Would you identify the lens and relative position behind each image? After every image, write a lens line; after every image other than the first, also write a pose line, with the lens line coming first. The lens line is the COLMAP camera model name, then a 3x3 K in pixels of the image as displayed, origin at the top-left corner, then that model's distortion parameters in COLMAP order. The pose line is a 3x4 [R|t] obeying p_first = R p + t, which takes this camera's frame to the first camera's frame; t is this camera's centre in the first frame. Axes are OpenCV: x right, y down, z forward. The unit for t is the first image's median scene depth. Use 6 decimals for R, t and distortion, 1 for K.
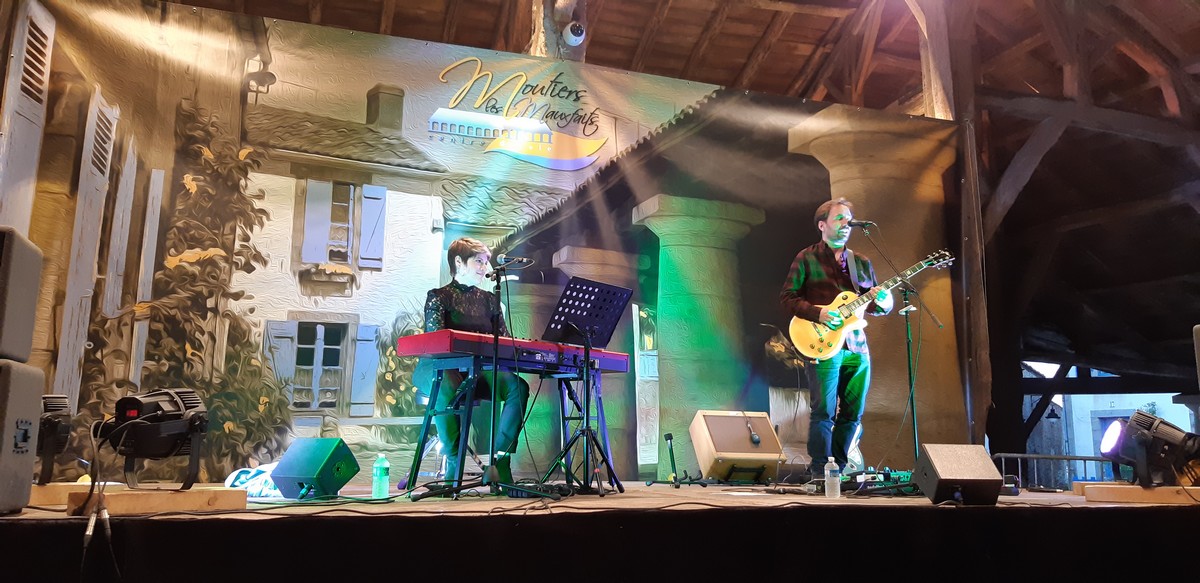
lens RADIAL K [[816.4, 0, 601.5], [0, 816.4, 368.2], [0, 0, 1]] dist [0.050419, -0.043982]
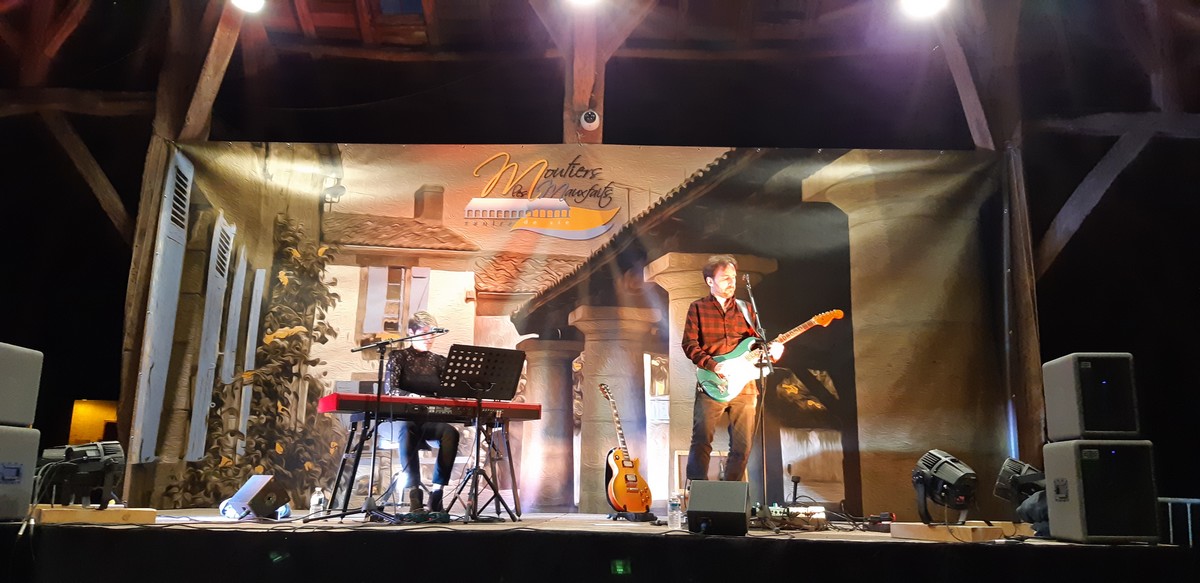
lens RADIAL K [[816.4, 0, 601.5], [0, 816.4, 368.2], [0, 0, 1]] dist [0.050419, -0.043982]
pose [[0.953921, -0.035517, -0.297950, 0.353822], [0.021314, 0.998482, -0.050784, -0.005424], [0.299301, 0.042093, 0.953230, -0.075455]]
